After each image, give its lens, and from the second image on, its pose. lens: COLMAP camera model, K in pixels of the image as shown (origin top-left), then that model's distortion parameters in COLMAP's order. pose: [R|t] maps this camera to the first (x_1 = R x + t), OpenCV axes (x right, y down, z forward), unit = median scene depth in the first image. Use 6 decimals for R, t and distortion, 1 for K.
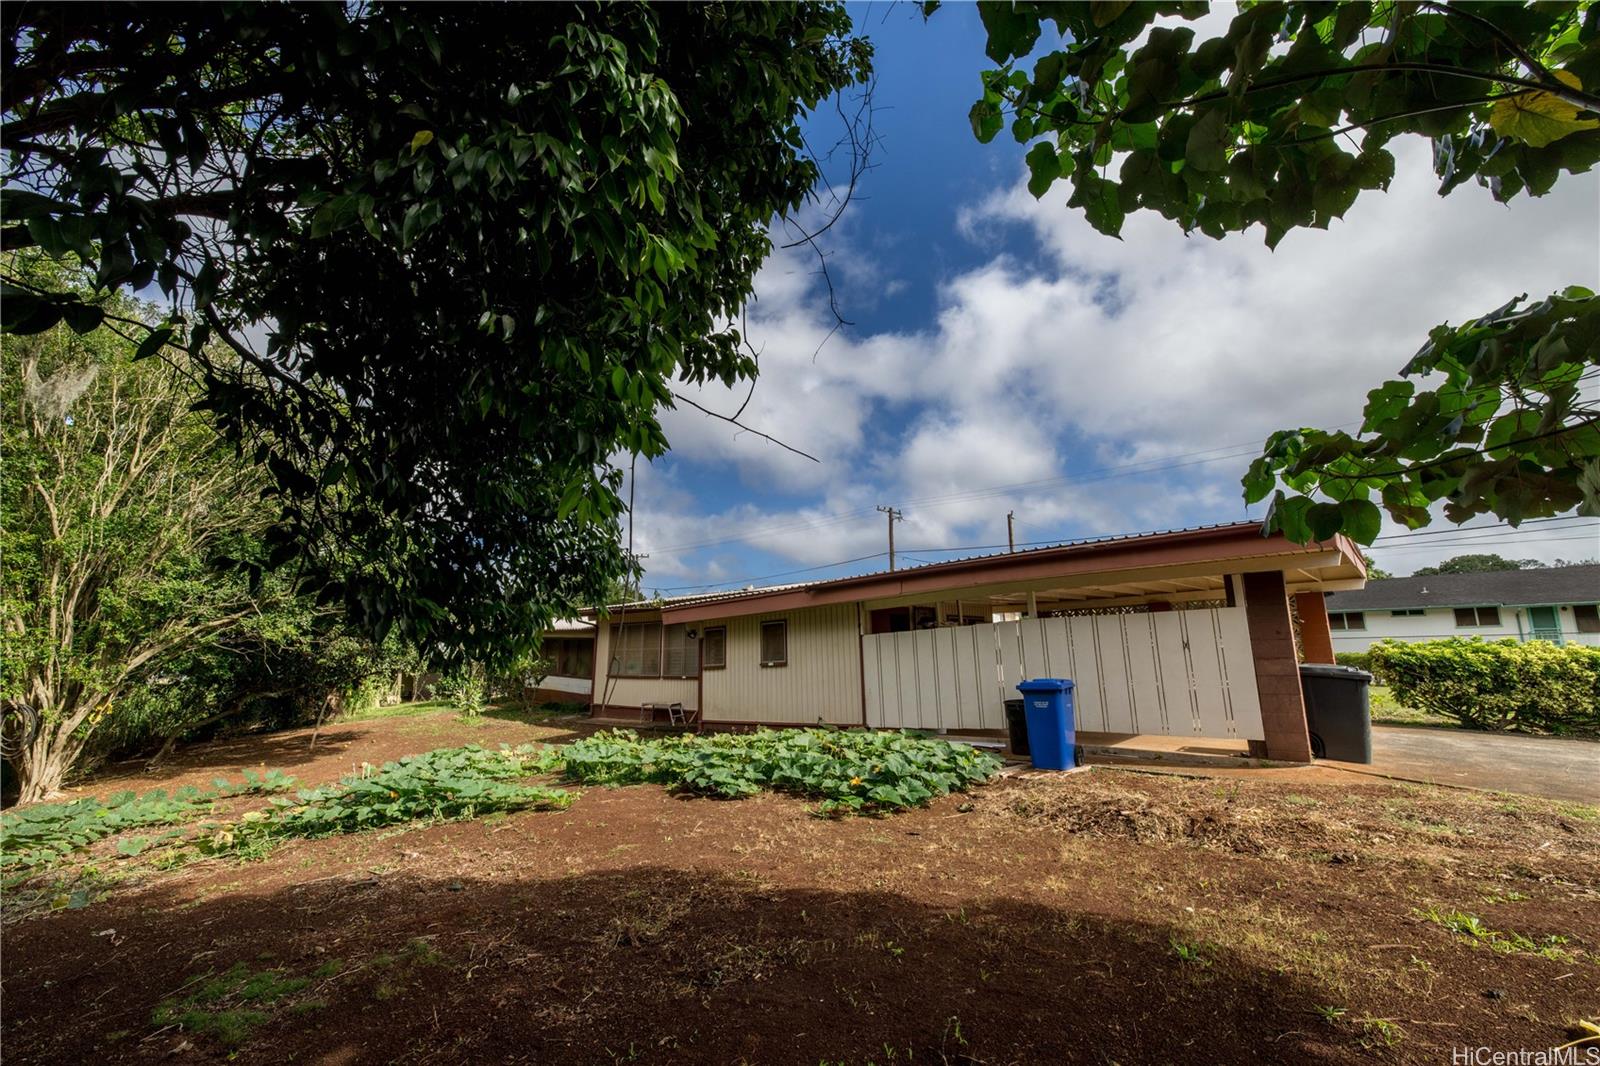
lens RADIAL K [[697.3, 0, 796.7], [0, 697.3, 517.1], [0, 0, 1]] dist [0.002770, 0.000673]
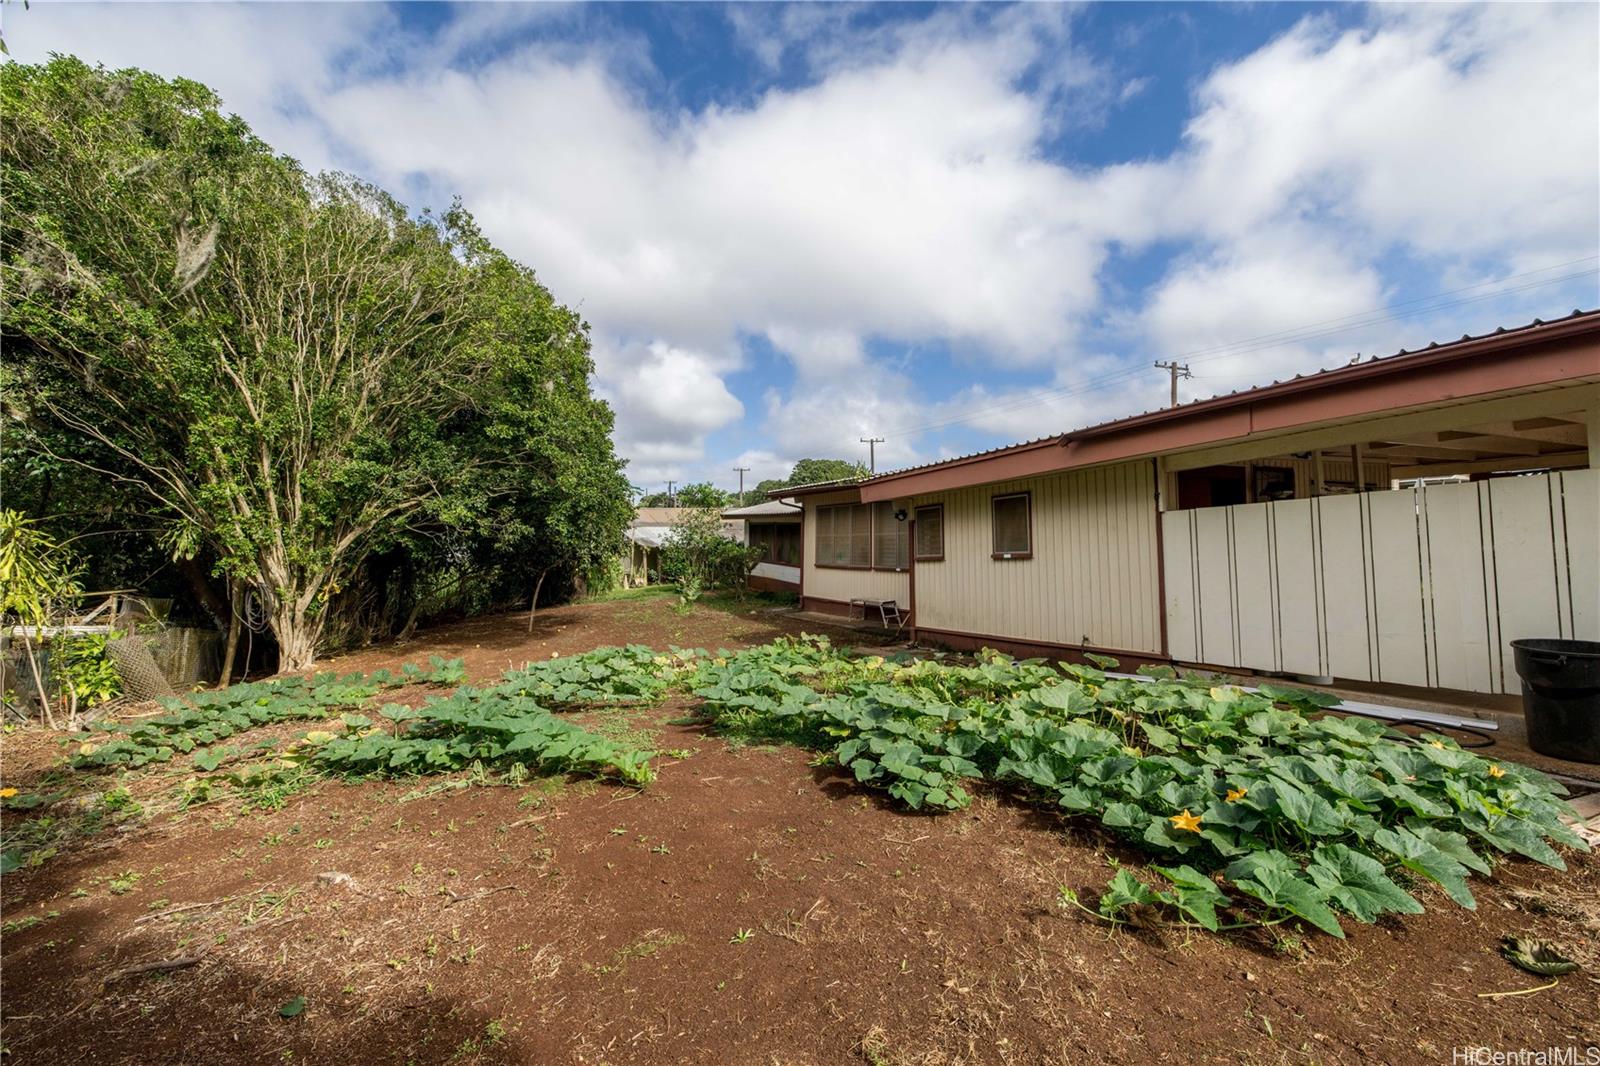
lens RADIAL K [[697.3, 0, 796.7], [0, 697.3, 517.1], [0, 0, 1]] dist [0.002770, 0.000673]
pose [[0.940123, -0.004551, -0.340806, 0.002424], [0.058549, 0.987204, 0.148327, 0.063503], [0.335770, -0.159400, 0.928359, 0.321159]]
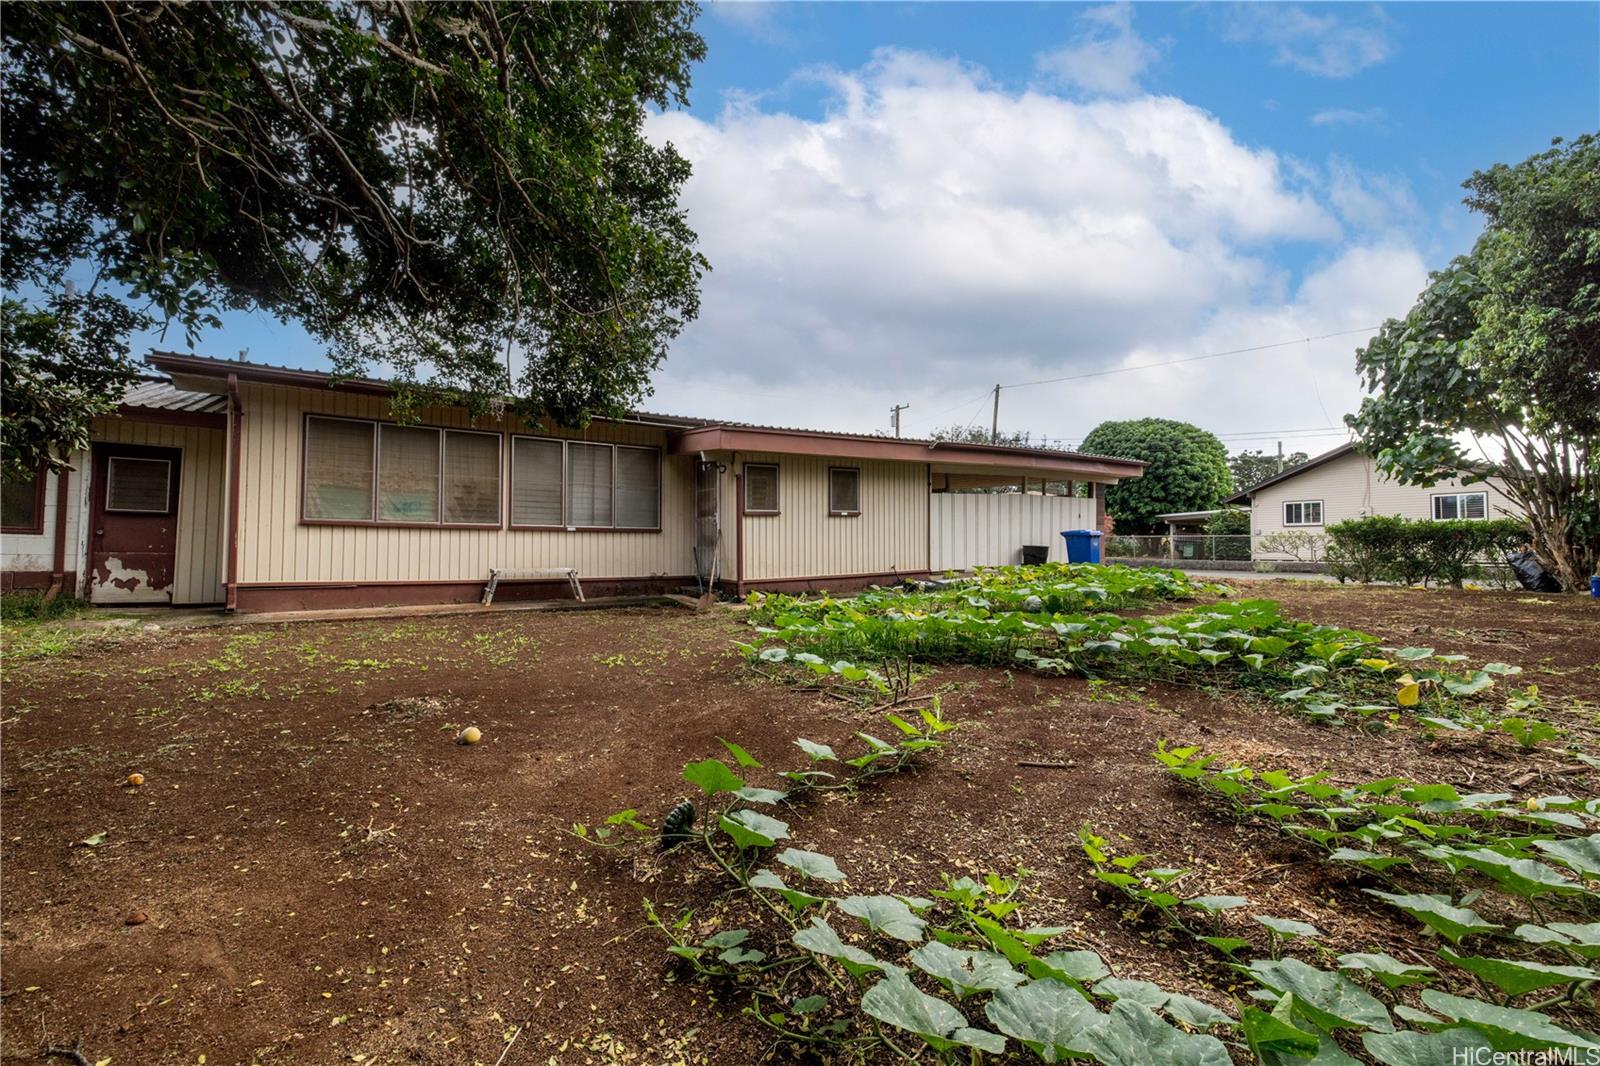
lens RADIAL K [[697.3, 0, 796.7], [0, 697.3, 517.1], [0, 0, 1]] dist [0.002770, 0.000673]
pose [[0.263894, 0.067893, 0.962159, -1.035170], [-0.195115, 0.980655, -0.015683, 0.266737], [-0.944611, -0.183593, 0.272036, 0.890017]]
